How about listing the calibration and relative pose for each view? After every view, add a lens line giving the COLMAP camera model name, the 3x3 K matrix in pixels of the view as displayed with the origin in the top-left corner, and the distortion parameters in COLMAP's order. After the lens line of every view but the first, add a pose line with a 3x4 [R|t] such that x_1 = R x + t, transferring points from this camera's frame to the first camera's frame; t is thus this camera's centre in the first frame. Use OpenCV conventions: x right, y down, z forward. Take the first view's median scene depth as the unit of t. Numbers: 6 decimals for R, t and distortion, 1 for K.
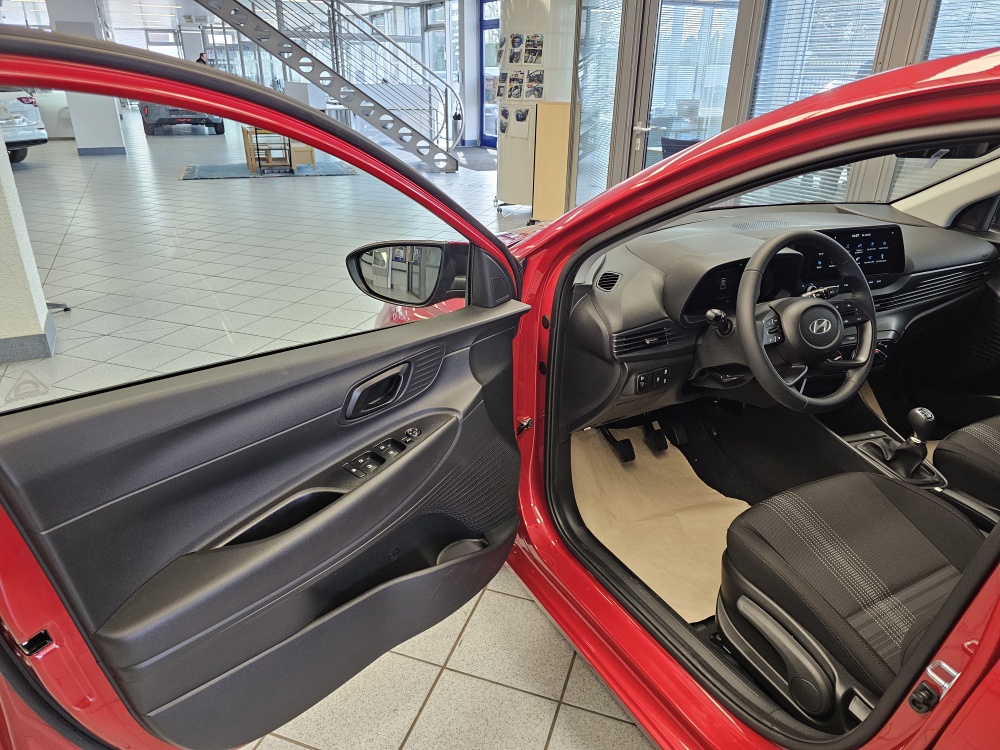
lens RADIAL K [[679.6, 0, 503.7], [0, 679.6, 372.4], [0, 0, 1]] dist [0.045713, -0.053380]
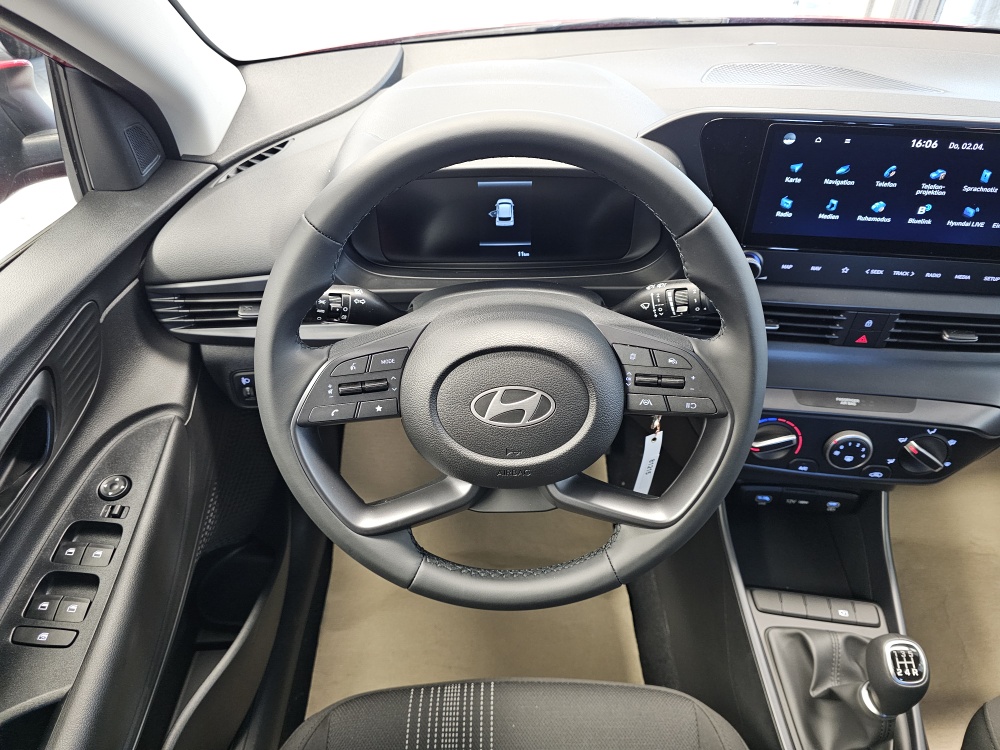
lens RADIAL K [[679.6, 0, 503.7], [0, 679.6, 372.4], [0, 0, 1]] dist [0.045713, -0.053380]
pose [[0.883680, 0.284571, -0.371658, 0.359583], [-0.173845, 0.936715, 0.303879, -0.117551], [0.434613, -0.203921, 0.877227, 0.422281]]
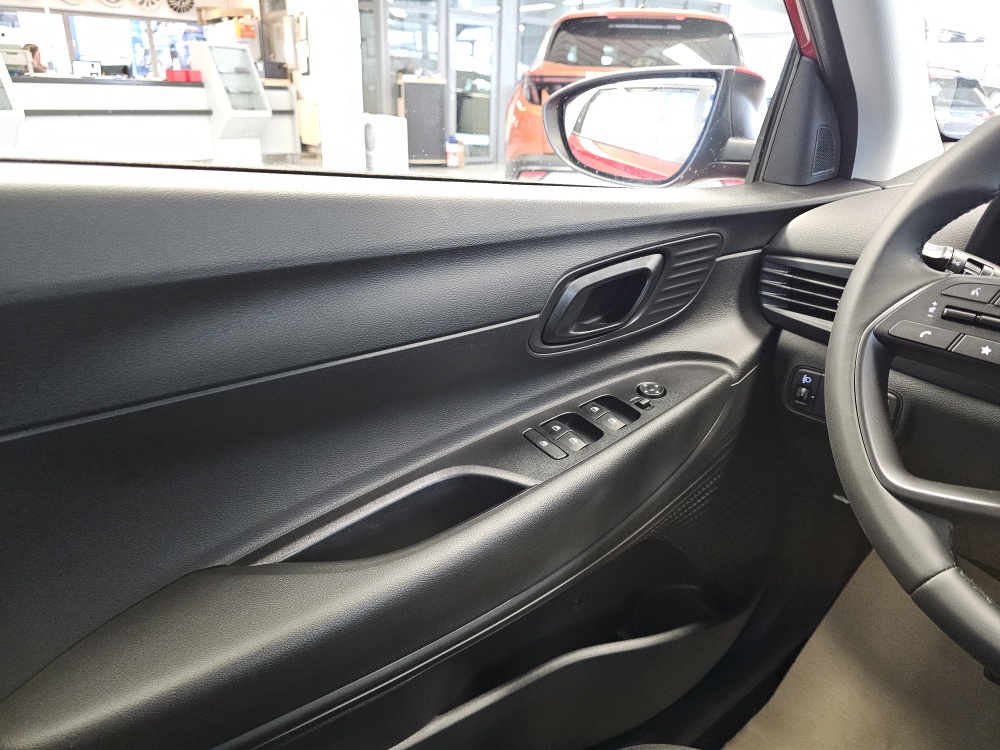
lens RADIAL K [[686.7, 0, 500.3], [0, 686.7, 372.6], [0, 0, 1]] dist [0.040531, -0.055425]
pose [[0.194775, 0.359708, -0.912509, 0.382283], [-0.417437, 0.872268, 0.254744, -0.018291], [0.887586, 0.331298, 0.320051, 0.434268]]
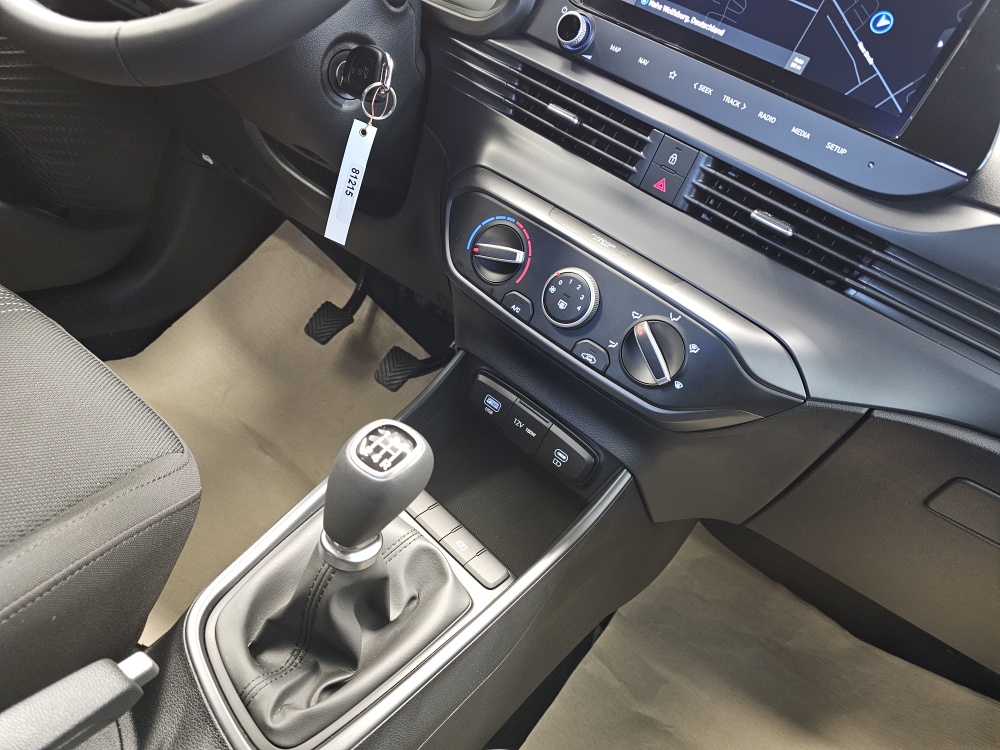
lens RADIAL K [[671.0, 0, 504.5], [0, 671.0, 374.2], [0, 0, 1]] dist [0.040025, -0.050463]
pose [[0.503355, 0.550645, -0.665901, 0.546496], [-0.660766, 0.741884, 0.114003, -0.008255], [0.556796, 0.382621, 0.737278, 0.590688]]
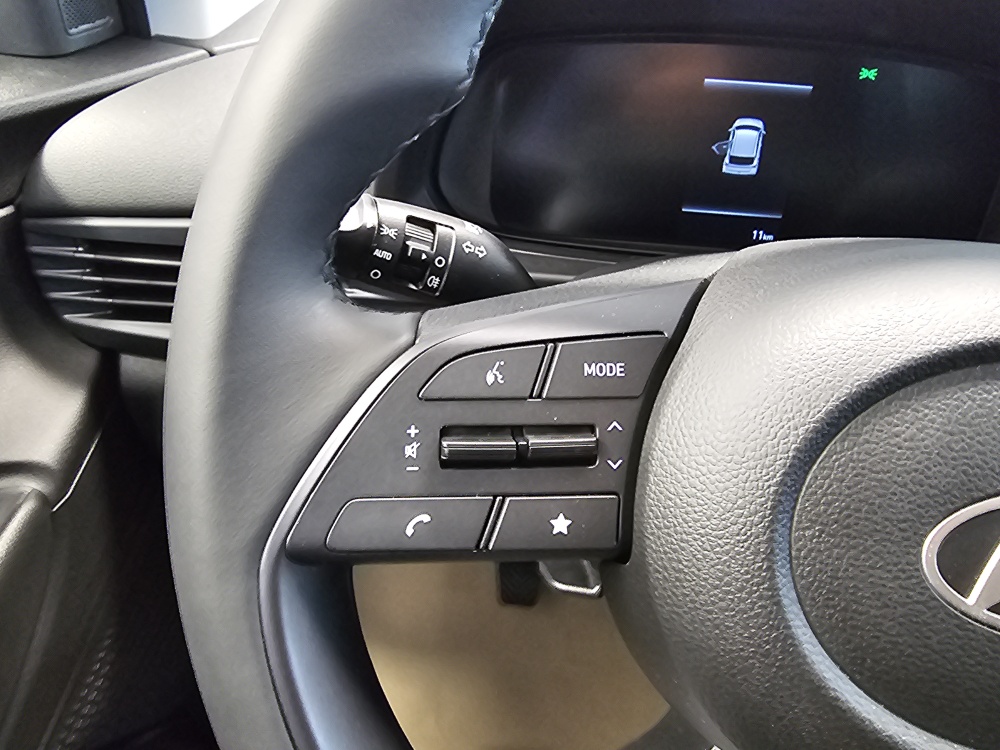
lens RADIAL K [[689.2, 0, 495.9], [0, 689.2, 371.3], [0, 0, 1]] dist [0.003259, 0.003707]
pose [[0.850576, 0.301349, -0.430941, 0.261516], [-0.256593, 0.953171, 0.160079, -0.053903], [0.459000, -0.025583, 0.888068, 0.537219]]
